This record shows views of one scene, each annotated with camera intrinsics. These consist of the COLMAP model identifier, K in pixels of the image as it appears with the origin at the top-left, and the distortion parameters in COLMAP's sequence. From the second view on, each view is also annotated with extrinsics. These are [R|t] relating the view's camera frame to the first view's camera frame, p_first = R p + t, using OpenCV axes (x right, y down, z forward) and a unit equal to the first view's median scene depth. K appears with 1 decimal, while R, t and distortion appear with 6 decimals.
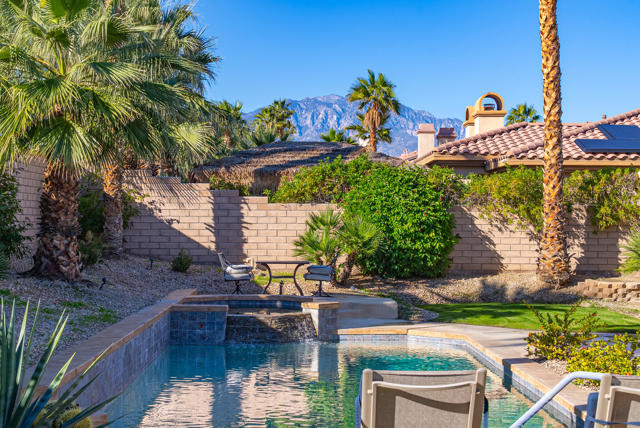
lens RADIAL K [[1147.7, 0, 317.5], [0, 1147.7, 213.1], [0, 0, 1]] dist [0.060953, 0.000000]
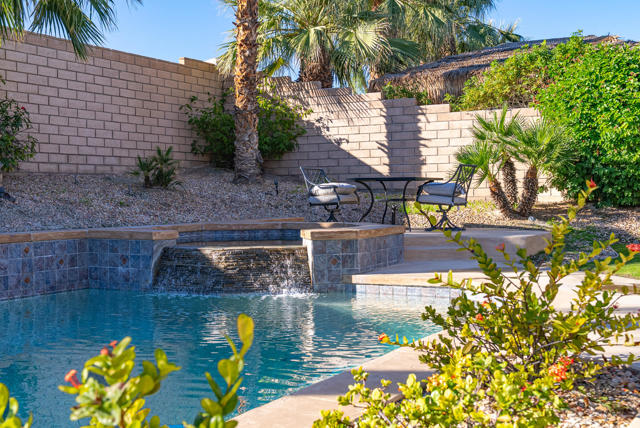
lens RADIAL K [[839.6, 0, 319.1], [0, 839.6, 216.0], [0, 0, 1]] dist [0.062270, 0.000000]
pose [[0.860537, 0.001027, -0.509387, 0.171236], [0.016553, 0.999414, 0.029978, 0.043179], [0.509119, -0.034229, 0.860015, 0.464835]]
